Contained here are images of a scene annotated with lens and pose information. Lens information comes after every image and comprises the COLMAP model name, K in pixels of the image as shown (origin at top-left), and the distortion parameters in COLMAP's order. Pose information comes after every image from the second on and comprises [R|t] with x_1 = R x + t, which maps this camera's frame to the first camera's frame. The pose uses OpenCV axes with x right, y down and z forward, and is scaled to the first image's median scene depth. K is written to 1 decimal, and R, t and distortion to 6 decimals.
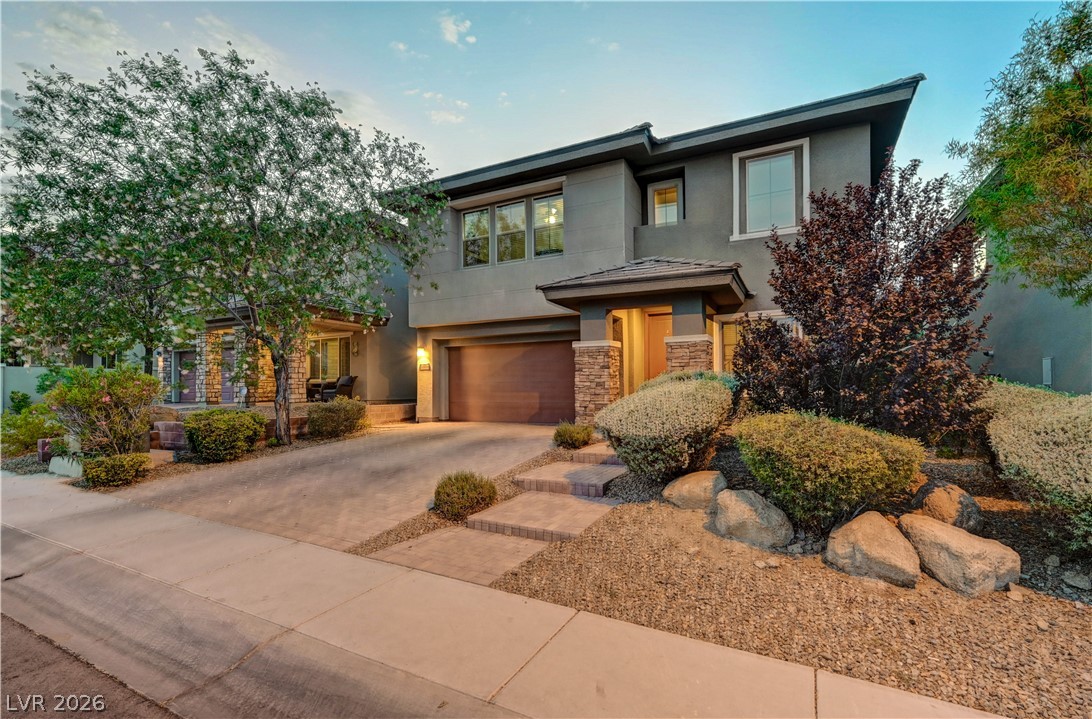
lens RADIAL K [[499.0, 0, 547.6], [0, 499.0, 381.8], [0, 0, 1]] dist [0.002171, 0.000377]
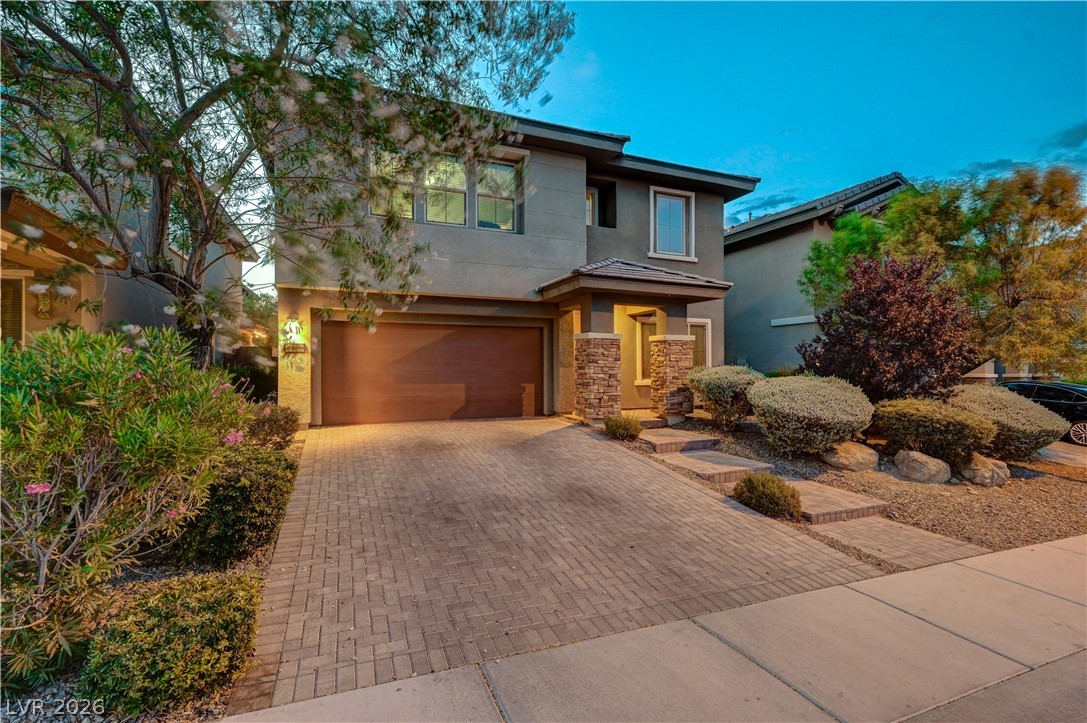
lens RADIAL K [[489.8, 0, 543.5], [0, 489.8, 361.5], [0, 0, 1]] dist [0.003279, 0.000017]
pose [[0.642346, 0.015505, 0.766258, -0.728666], [-0.012768, 0.999873, -0.009528, -0.012667], [-0.766308, -0.003663, 0.642463, 0.444603]]
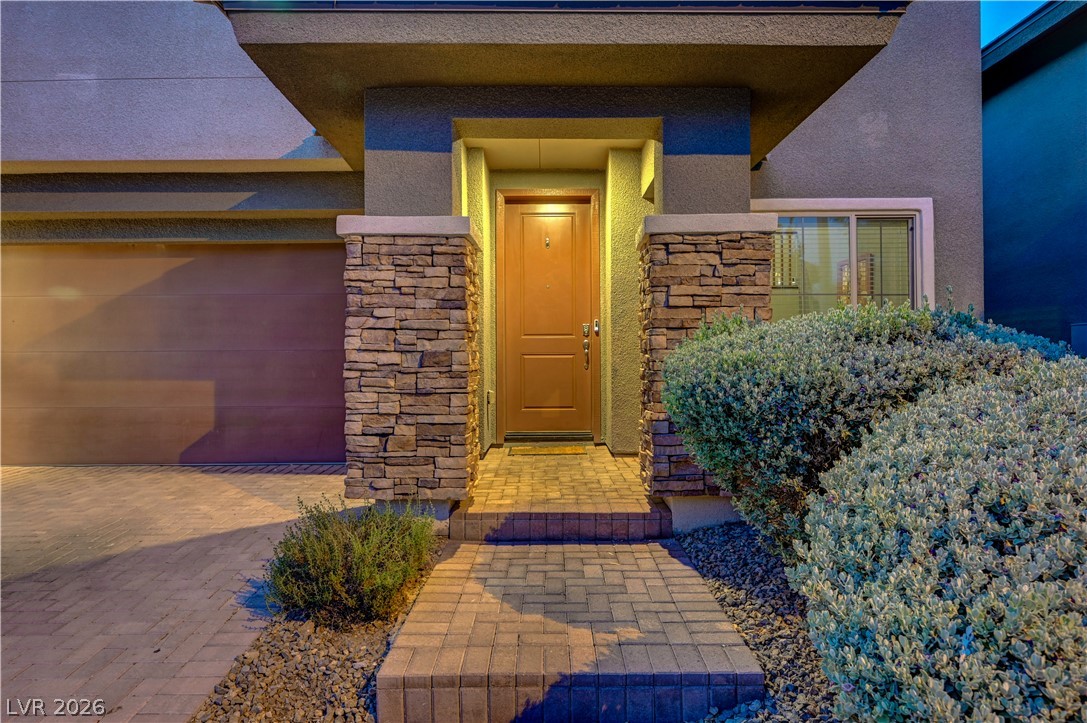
lens RADIAL K [[599.1, 0, 545.2], [0, 599.1, 355.9], [0, 0, 1]] dist [0.002917, 0.000714]
pose [[0.890952, 0.007269, 0.454039, -0.001430], [-0.006981, 0.999973, -0.002311, 0.003180], [-0.454043, -0.001110, 0.890979, 0.617338]]
